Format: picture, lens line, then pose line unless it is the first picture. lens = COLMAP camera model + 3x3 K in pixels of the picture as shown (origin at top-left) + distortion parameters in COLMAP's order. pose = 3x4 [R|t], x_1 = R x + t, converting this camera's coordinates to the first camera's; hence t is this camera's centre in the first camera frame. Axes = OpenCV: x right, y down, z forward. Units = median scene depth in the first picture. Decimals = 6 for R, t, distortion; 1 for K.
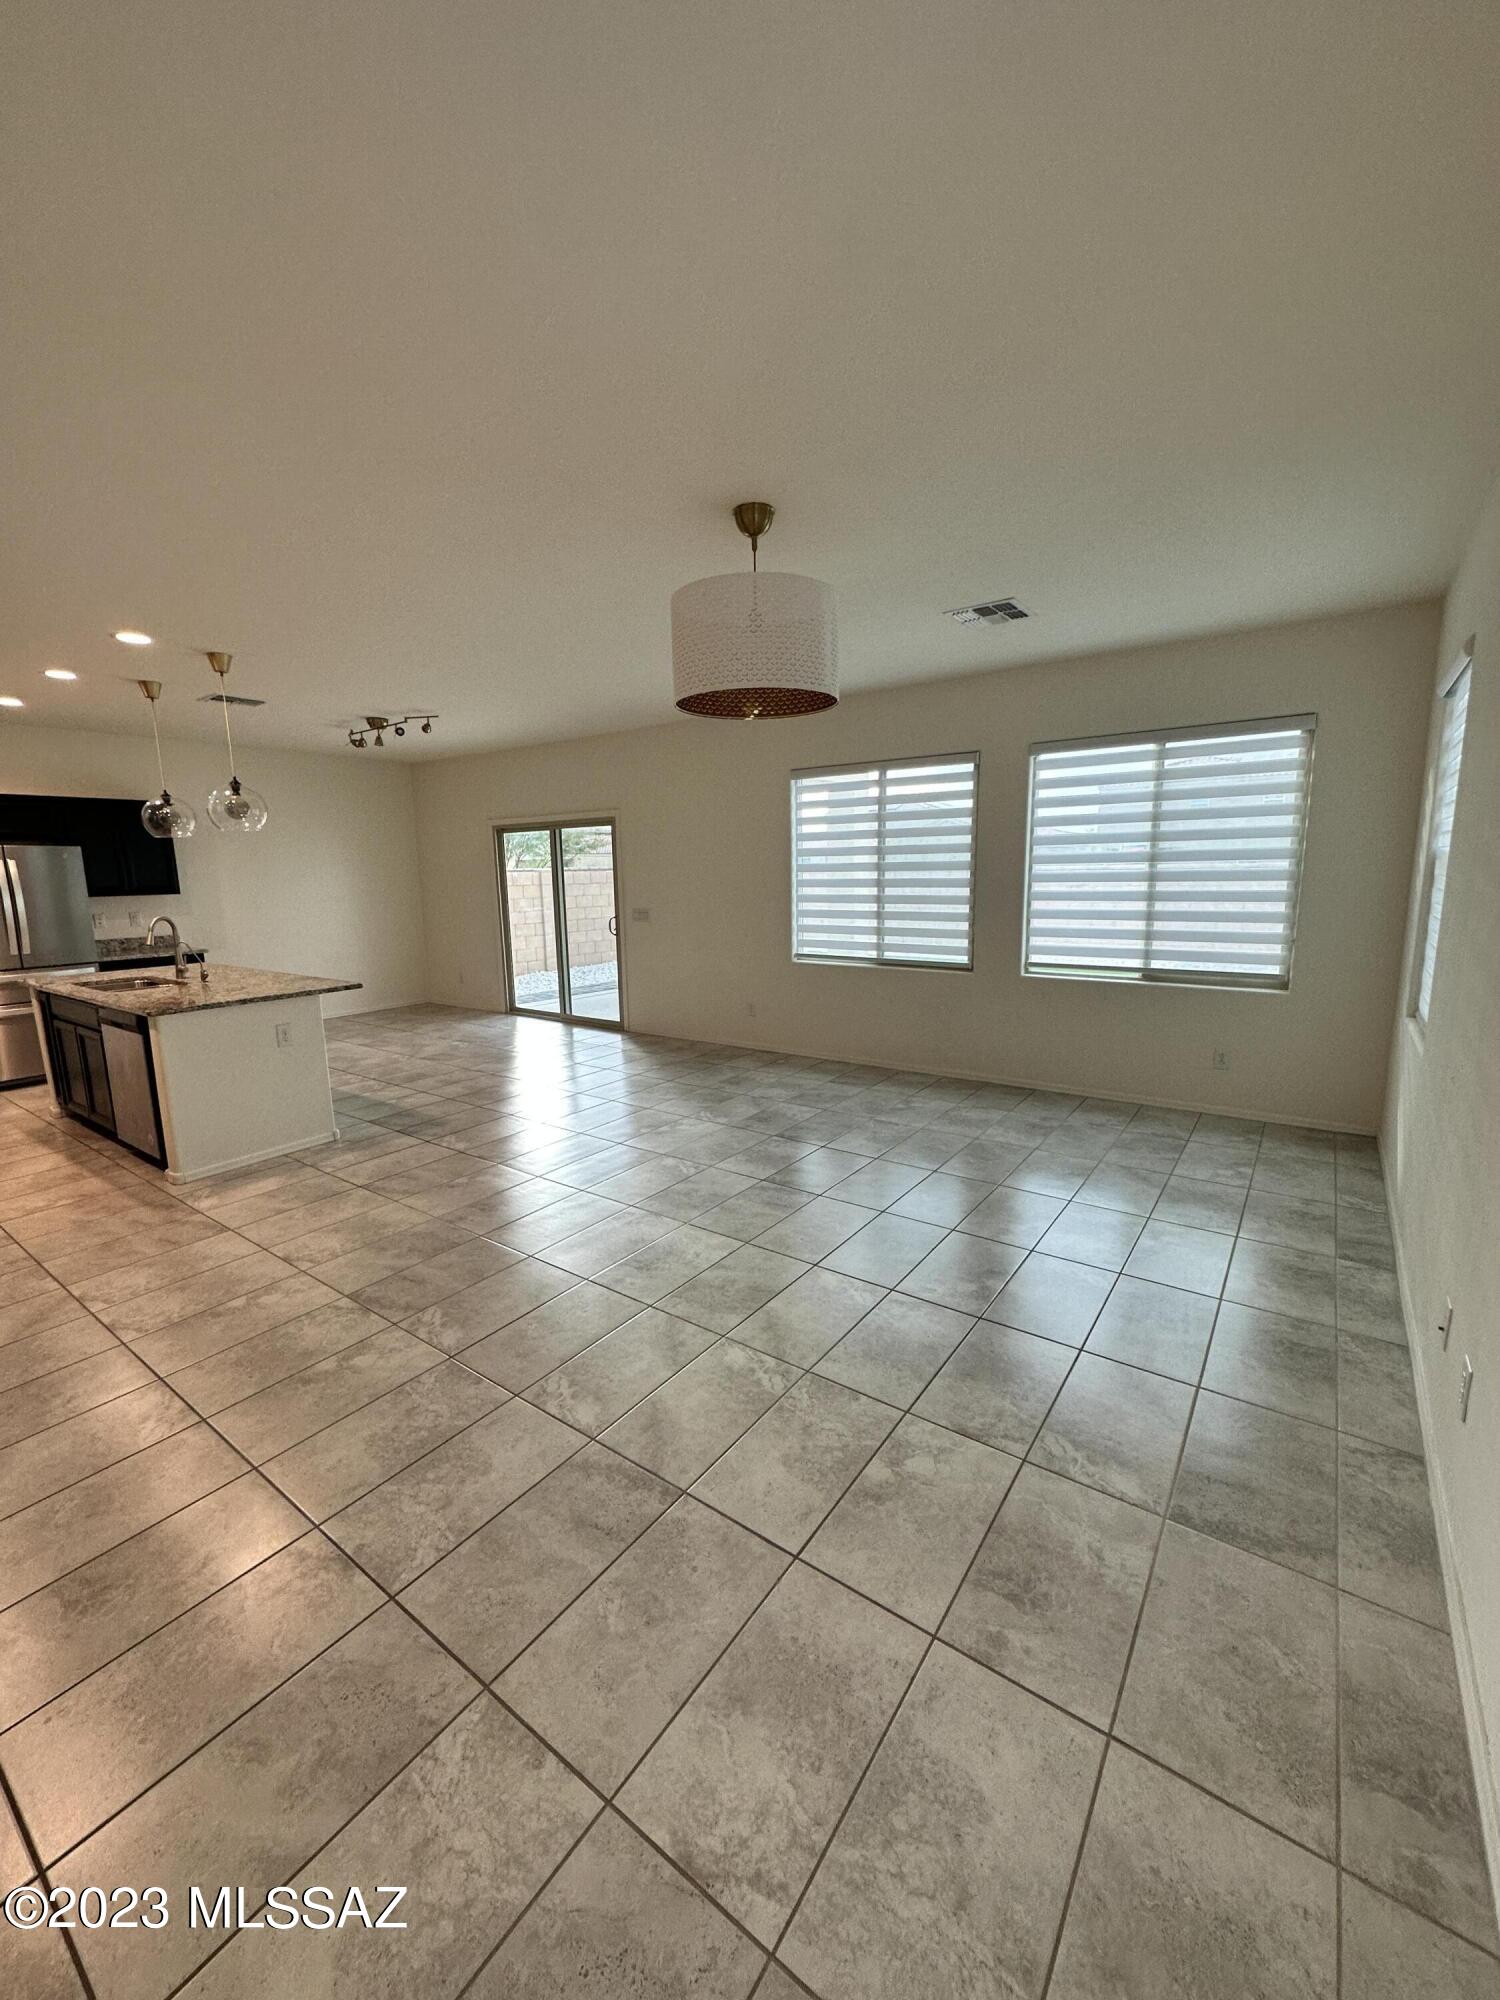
lens RADIAL K [[794.5, 0, 757.6], [0, 794.5, 996.4], [0, 0, 1]] dist [-0.008443, 0.000432]
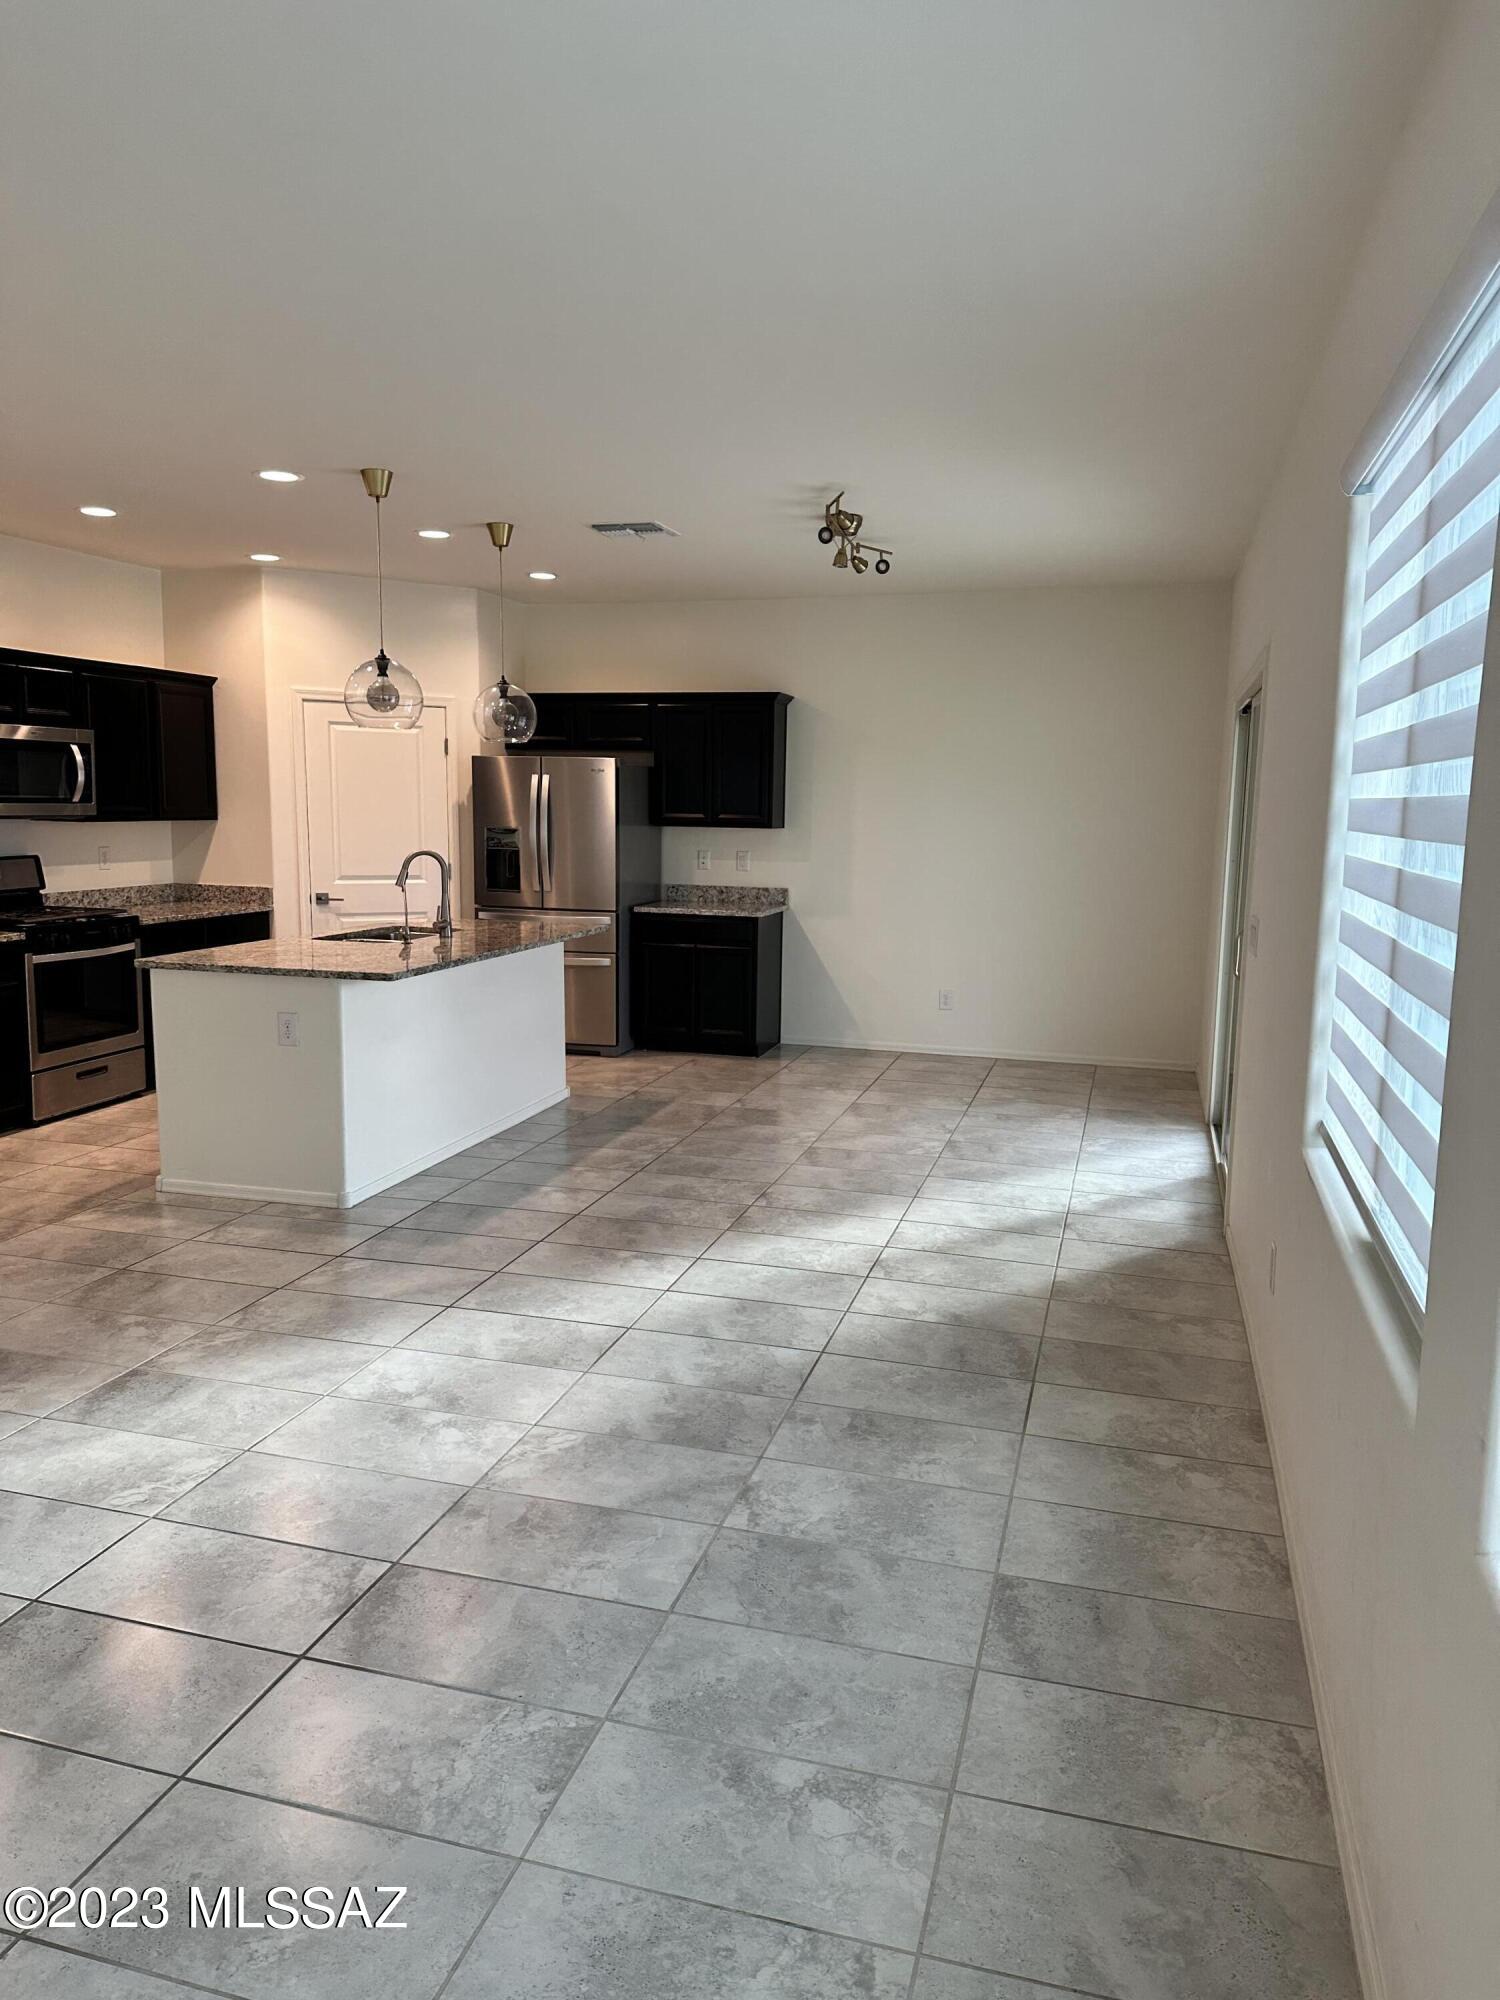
lens RADIAL K [[1396.3, 0, 758.4], [0, 1396.3, 993.0], [0, 0, 1]] dist [0.084797, -0.127932]
pose [[0.332273, 0.149344, -0.931285, 0.642963], [-0.174356, 0.980093, 0.094962, -0.164115], [0.926928, 0.130821, 0.351697, 0.938517]]
